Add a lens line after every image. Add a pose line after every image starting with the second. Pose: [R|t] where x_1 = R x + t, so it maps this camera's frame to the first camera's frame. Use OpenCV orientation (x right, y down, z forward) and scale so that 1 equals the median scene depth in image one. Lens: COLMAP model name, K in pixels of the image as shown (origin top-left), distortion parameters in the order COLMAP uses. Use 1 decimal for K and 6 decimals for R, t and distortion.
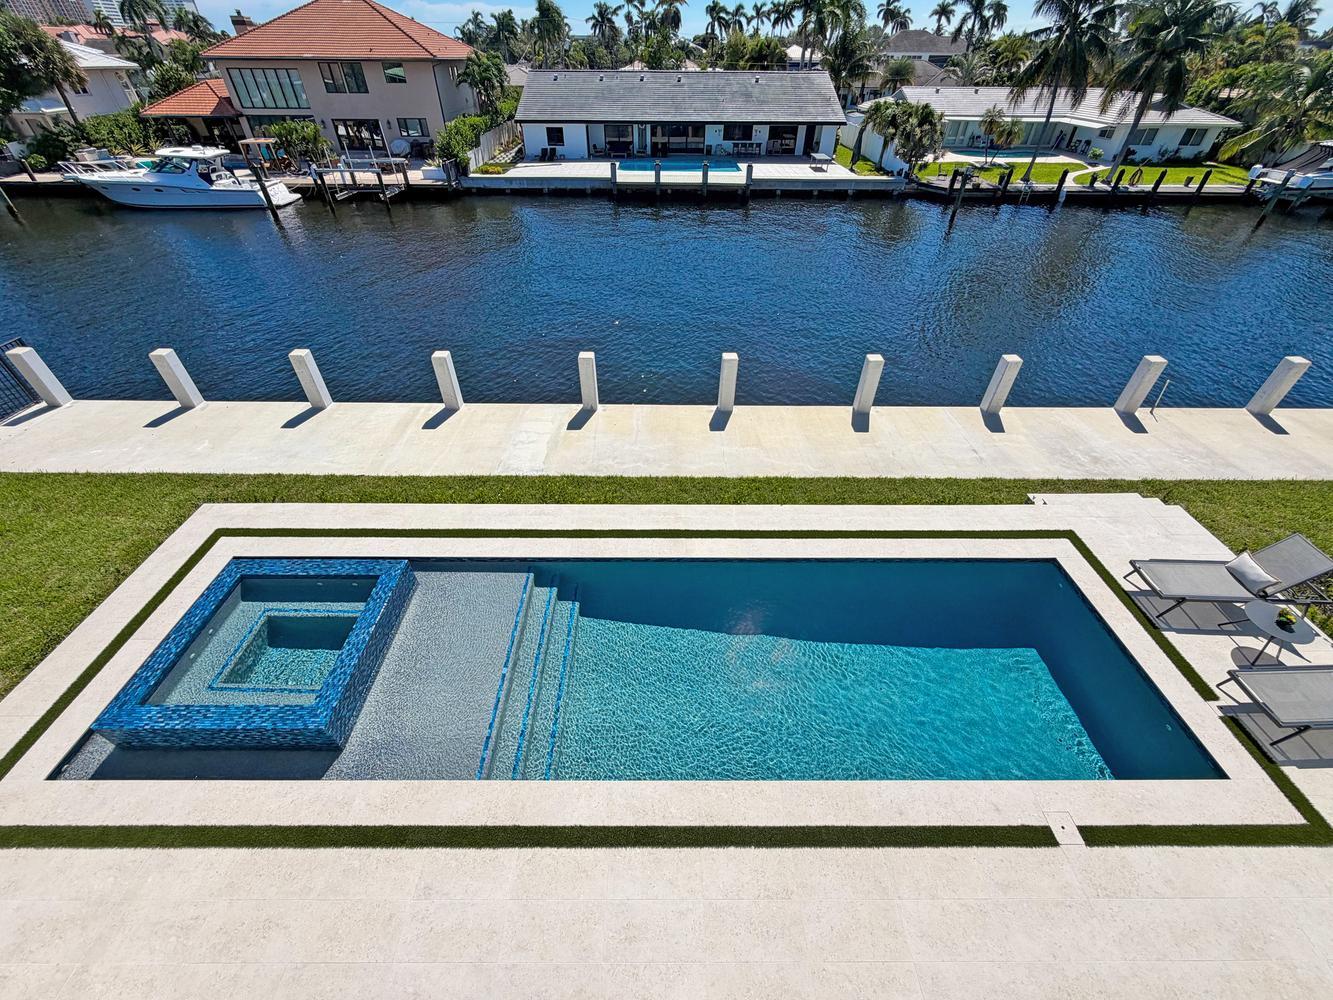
lens RADIAL K [[530.0, 0, 666.5], [0, 530.0, 500.0], [0, 0, 1]] dist [0.000564, -0.000567]
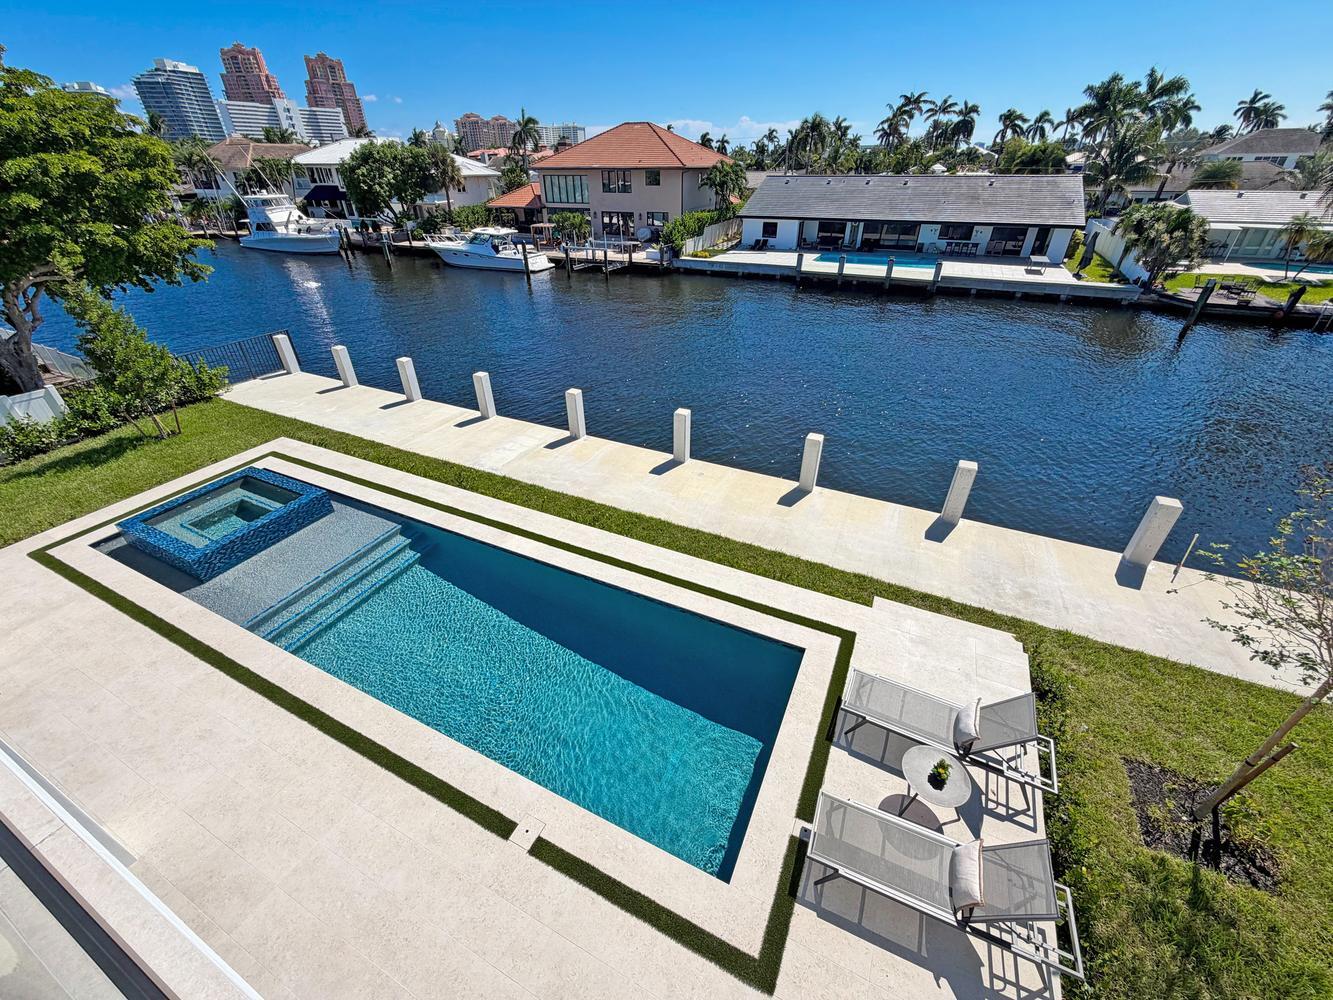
lens RADIAL K [[535.6, 0, 666.5], [0, 535.6, 500.0], [0, 0, 1]] dist [-0.000340, -0.000124]
pose [[0.896761, 0.224918, -0.381094, 0.166369], [-0.274873, 0.958030, -0.081389, 0.000838], [0.346793, 0.177739, 0.920947, 0.001630]]
